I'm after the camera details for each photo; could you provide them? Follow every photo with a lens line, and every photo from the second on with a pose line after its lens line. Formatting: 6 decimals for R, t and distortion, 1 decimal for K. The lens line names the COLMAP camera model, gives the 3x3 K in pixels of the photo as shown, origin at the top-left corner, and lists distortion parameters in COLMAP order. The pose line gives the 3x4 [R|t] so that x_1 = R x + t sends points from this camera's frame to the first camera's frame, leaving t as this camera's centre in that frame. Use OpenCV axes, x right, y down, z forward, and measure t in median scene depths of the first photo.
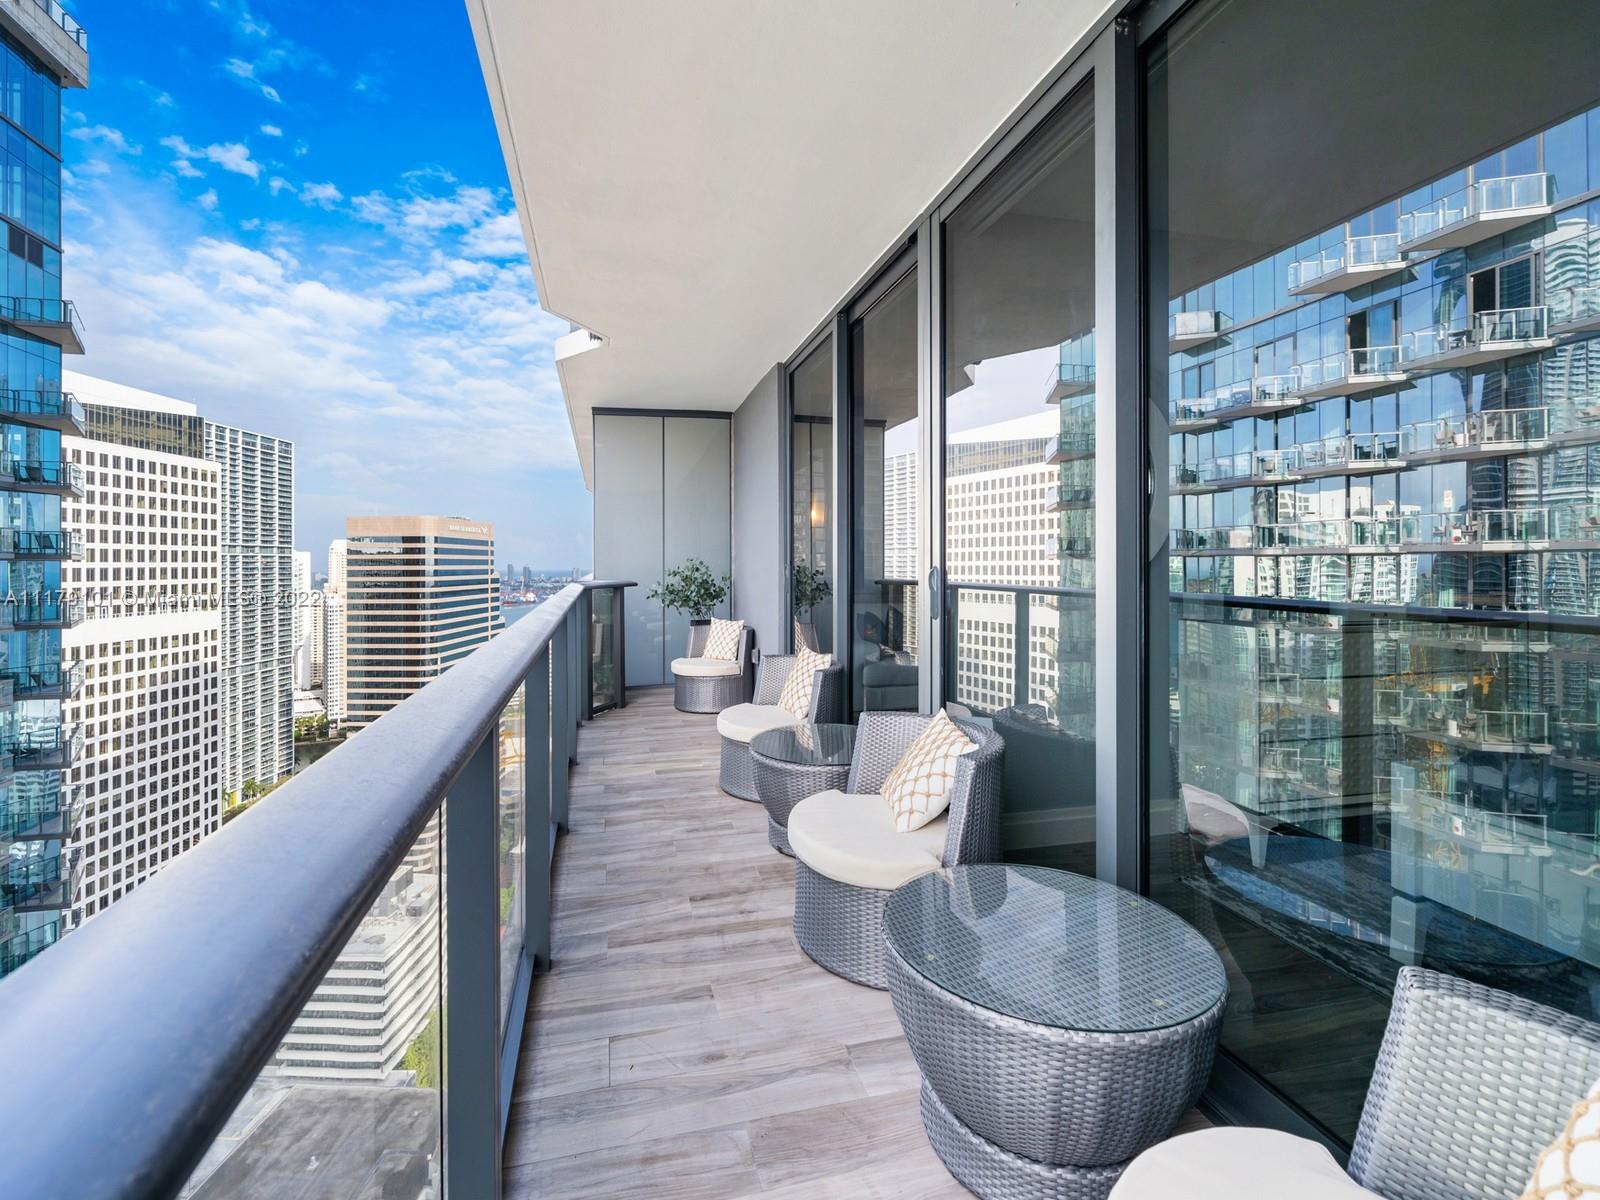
lens RADIAL K [[719.1, 0, 770.5], [0, 719.1, 576.2], [0, 0, 1]] dist [0.000951, 0.000152]
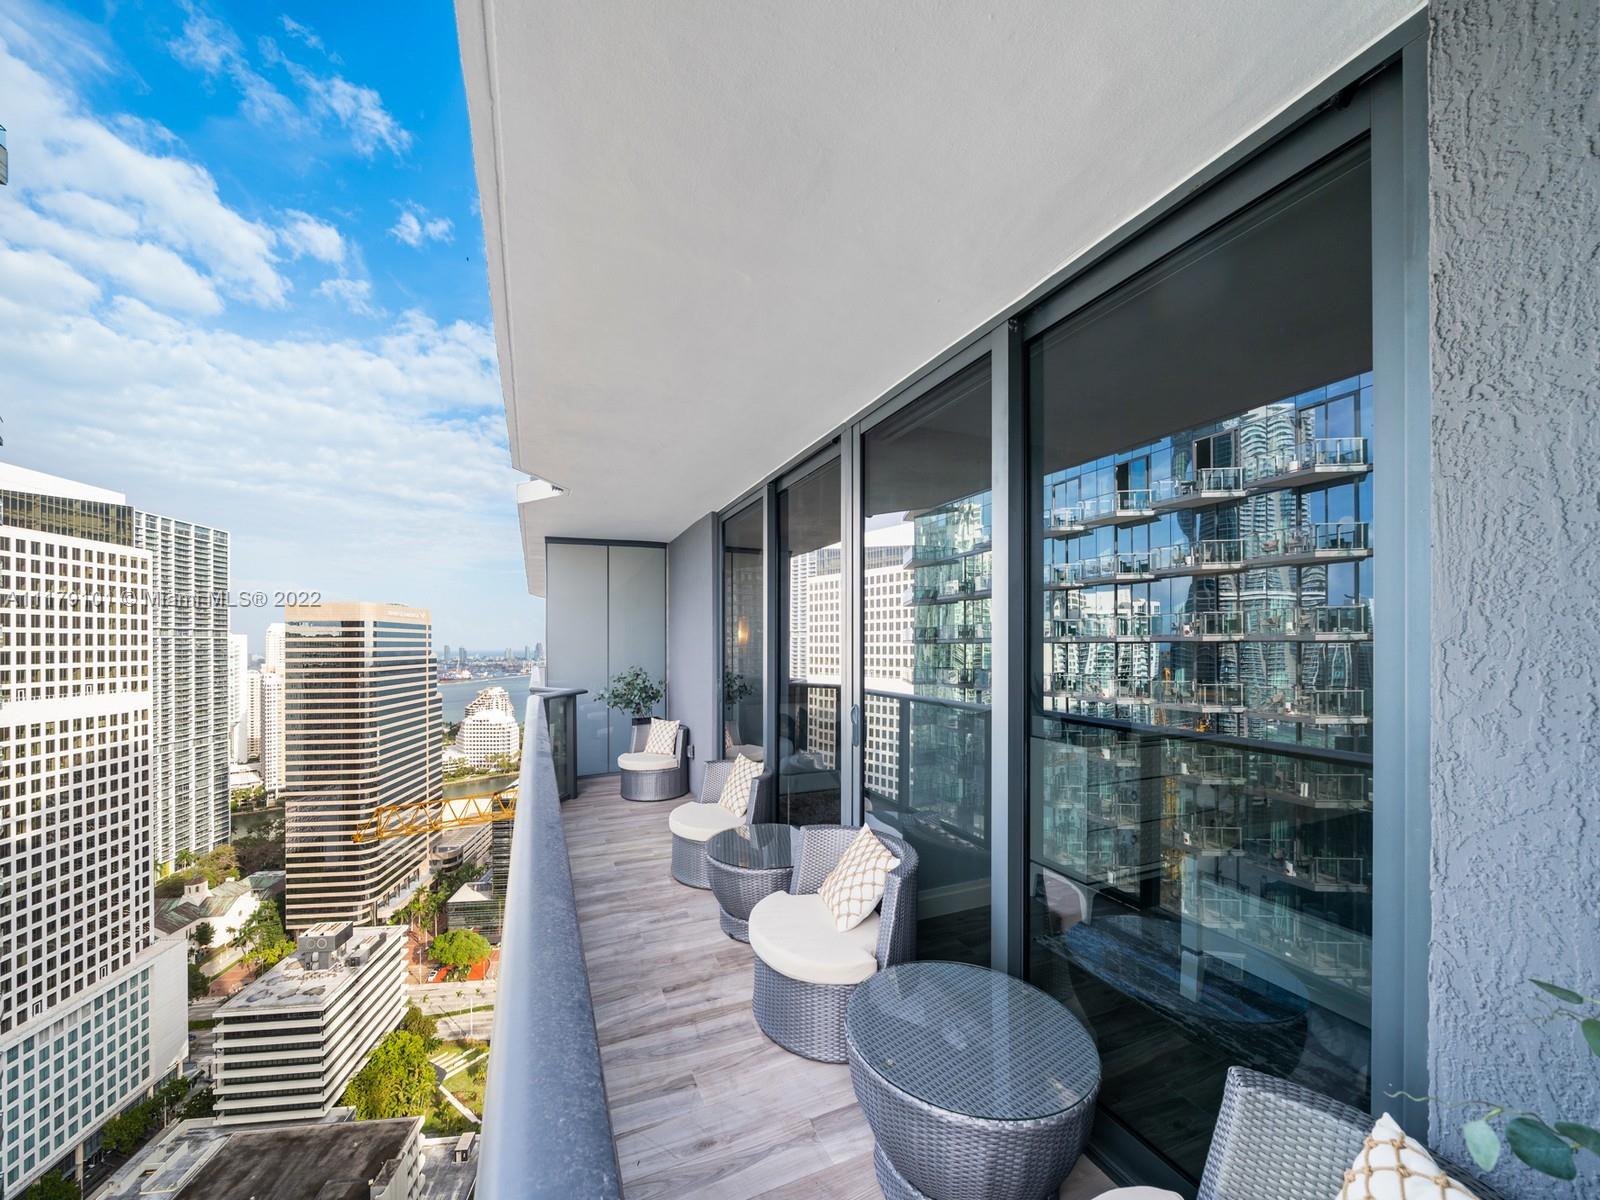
lens RADIAL K [[605.6, 0, 743.9], [0, 605.6, 607.4], [0, 0, 1]] dist [-0.003807, 0.000346]
pose [[0.986916, -0.000901, 0.161231, -0.085794], [0.000810, 0.999999, 0.000629, -0.116748], [-0.161232, -0.000490, 0.986916, -0.011080]]
